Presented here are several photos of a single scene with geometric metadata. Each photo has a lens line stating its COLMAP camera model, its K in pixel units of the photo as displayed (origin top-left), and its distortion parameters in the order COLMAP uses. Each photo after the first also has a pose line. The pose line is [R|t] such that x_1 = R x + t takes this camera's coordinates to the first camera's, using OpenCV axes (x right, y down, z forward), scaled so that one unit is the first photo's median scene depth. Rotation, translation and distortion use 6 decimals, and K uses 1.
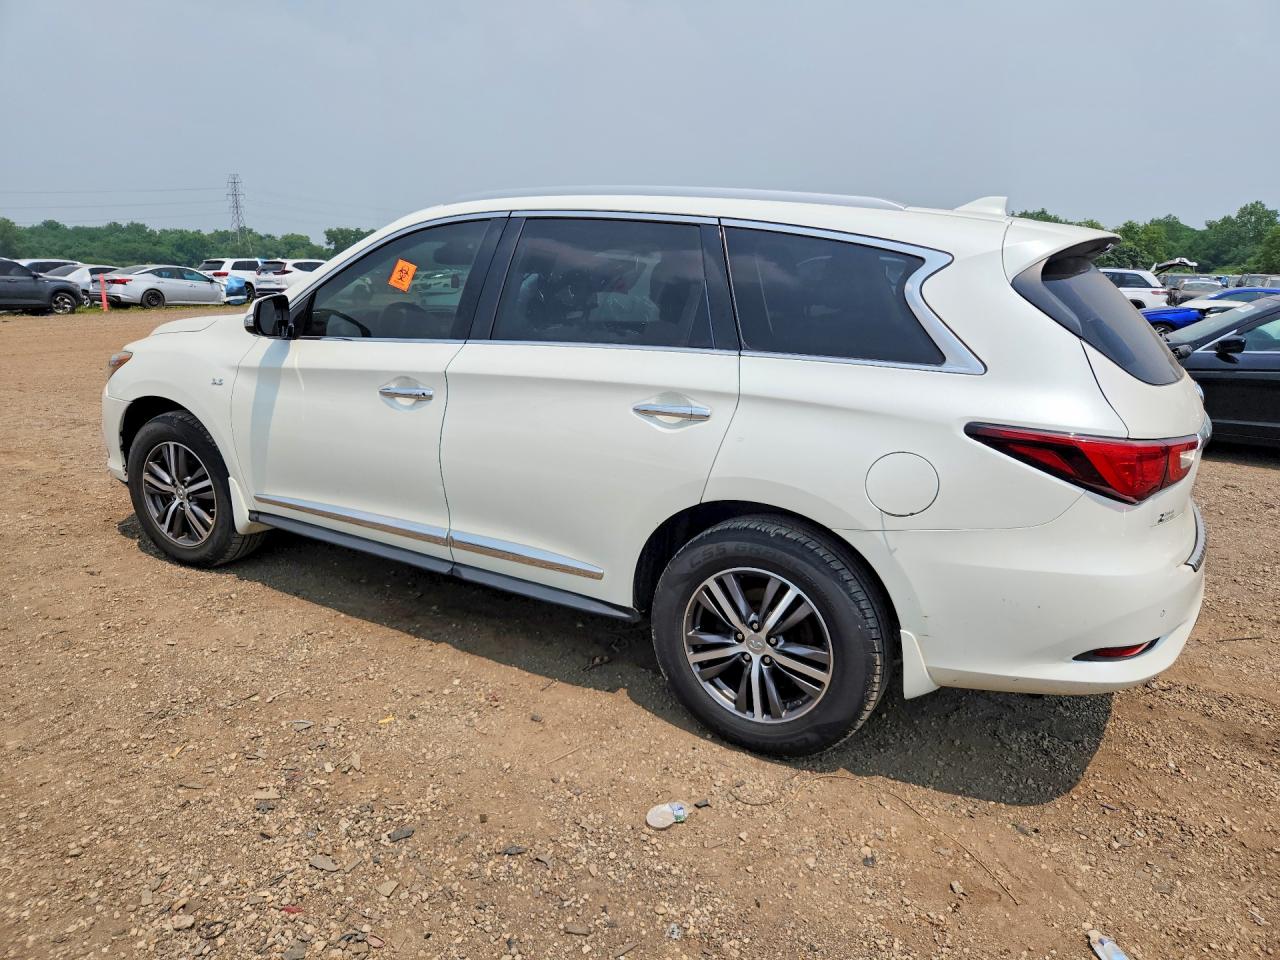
lens RADIAL K [[847.1, 0, 640.0], [0, 847.1, 480.0], [0, 0, 1]] dist [0.041574, -0.002057]
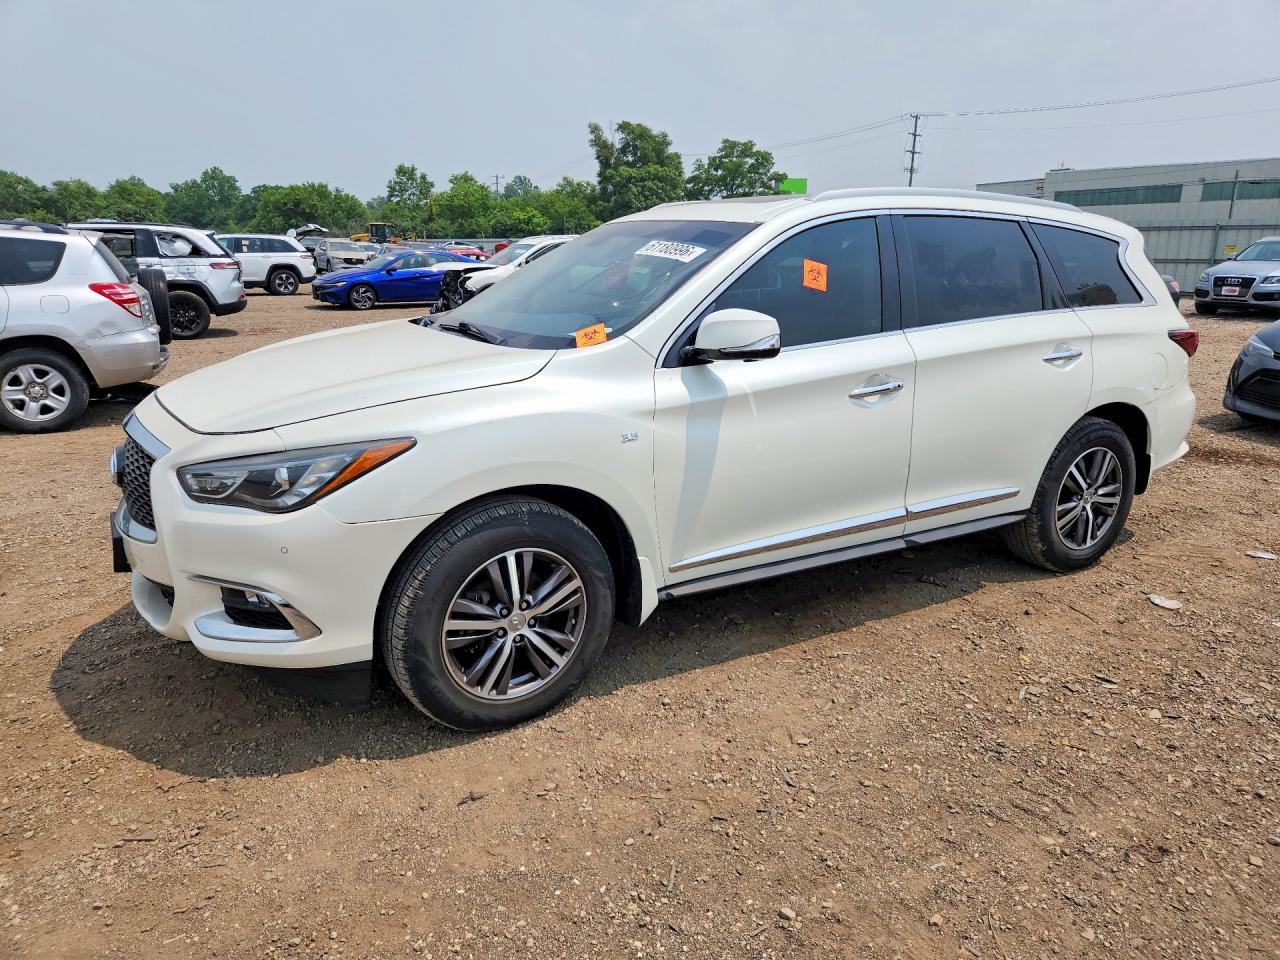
lens RADIAL K [[863.9, 0, 637.9], [0, 863.9, 496.6], [0, 0, 1]] dist [0.063171, -0.052279]
pose [[0.504948, -0.271728, 0.819263, -1.259408], [0.227774, 0.957459, 0.177176, -0.220726], [-0.832554, 0.097142, 0.545359, 0.653545]]
